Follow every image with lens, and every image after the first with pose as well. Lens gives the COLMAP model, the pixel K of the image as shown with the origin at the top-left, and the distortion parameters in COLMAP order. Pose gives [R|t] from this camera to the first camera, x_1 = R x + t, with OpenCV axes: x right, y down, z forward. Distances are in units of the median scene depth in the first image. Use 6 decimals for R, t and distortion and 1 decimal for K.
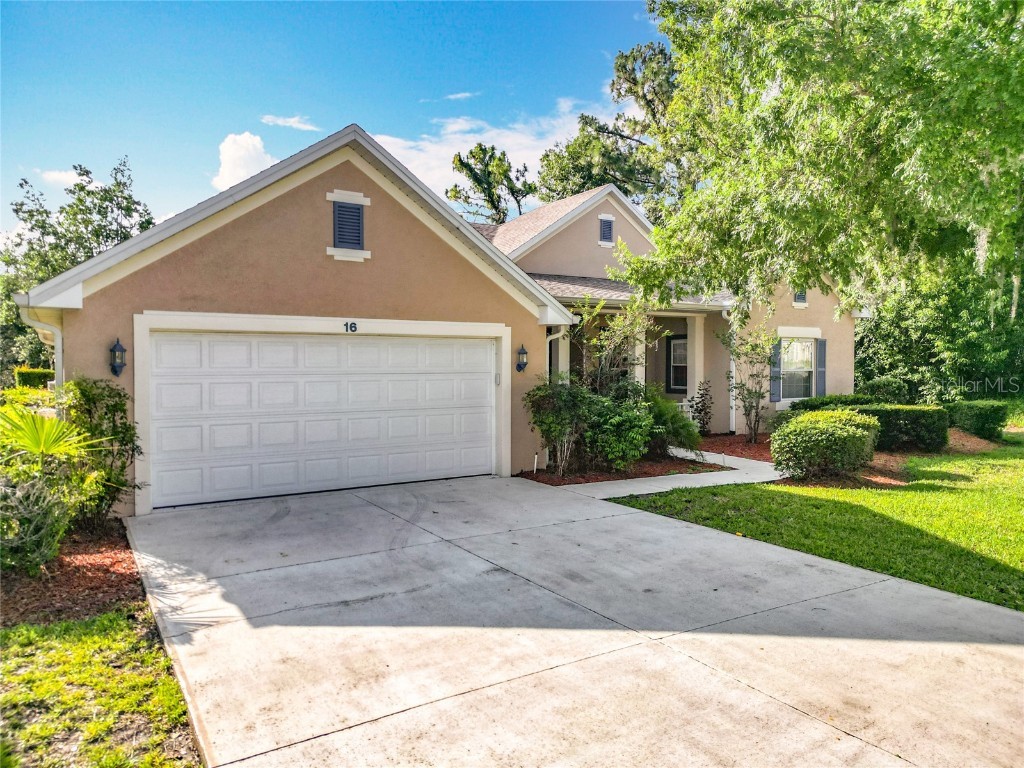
lens RADIAL K [[739.1, 0, 504.0], [0, 739.1, 385.9], [0, 0, 1]] dist [0.070606, -0.072175]
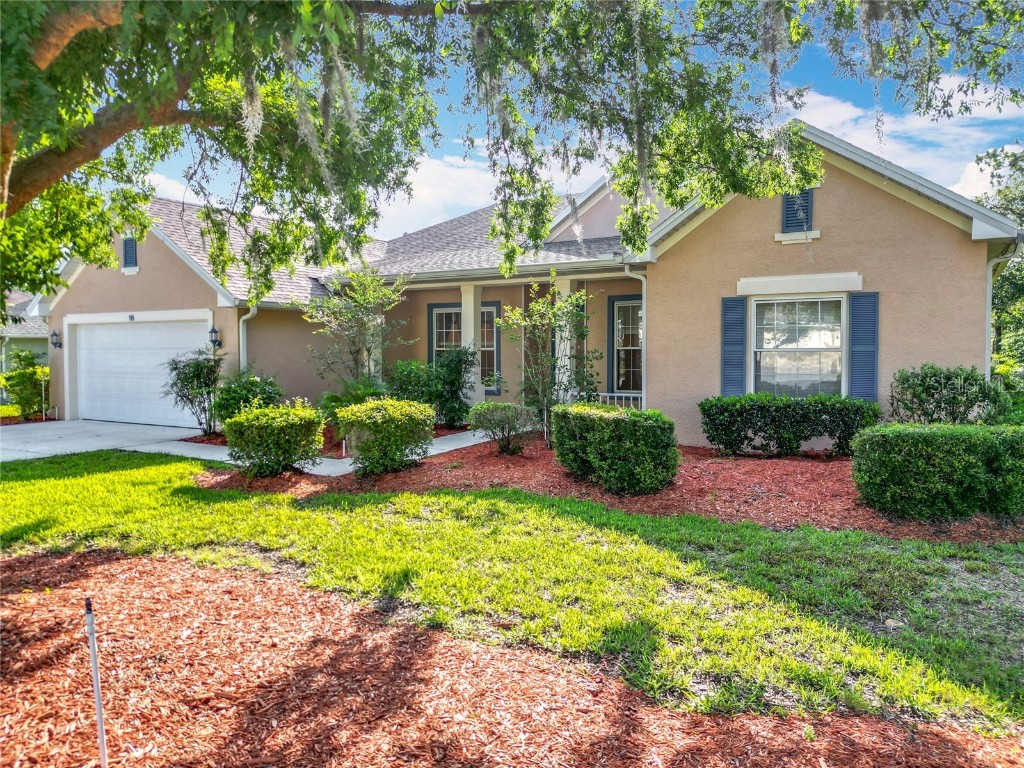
lens RADIAL K [[739.1, 0, 504.0], [0, 739.1, 385.9], [0, 0, 1]] dist [0.070606, -0.072175]
pose [[0.446022, 0.056458, -0.893240, 1.051012], [-0.018331, 0.998375, 0.053950, -0.024145], [0.894834, -0.007689, 0.446332, 0.677798]]
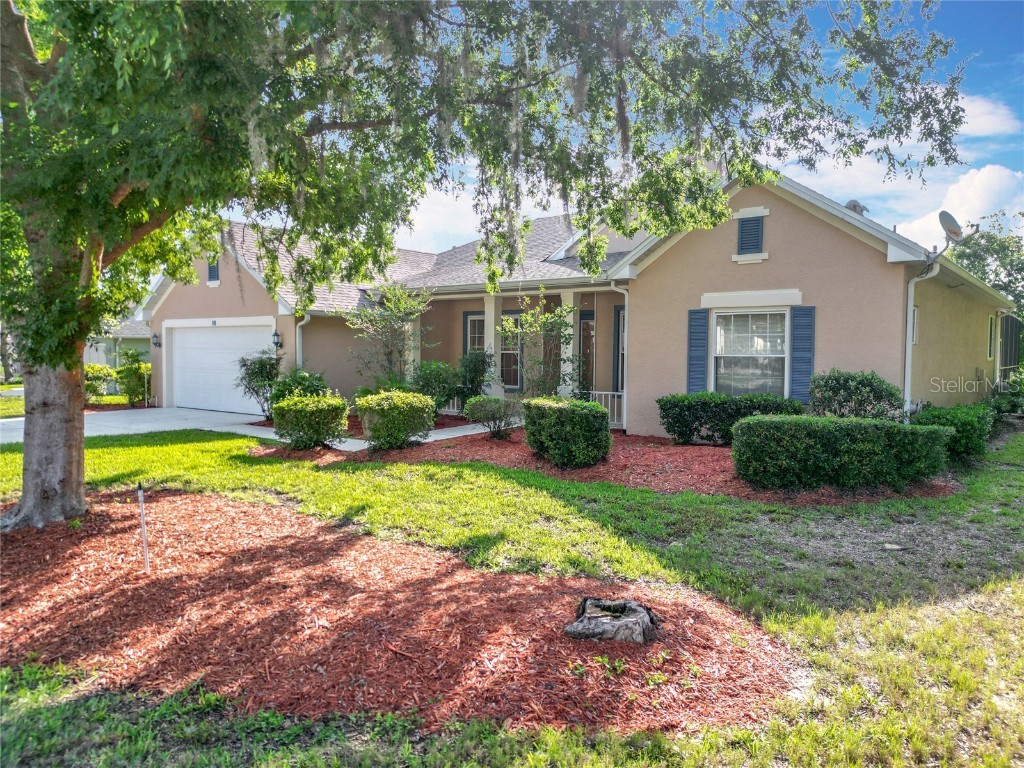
lens RADIAL K [[736.5, 0, 500.1], [0, 736.5, 399.4], [0, 0, 1]] dist [0.067812, -0.068548]
pose [[0.337751, 0.076733, -0.938102, 1.230398], [-0.028135, 0.997049, 0.071424, -0.027850], [0.940815, 0.002270, 0.338913, 0.709973]]
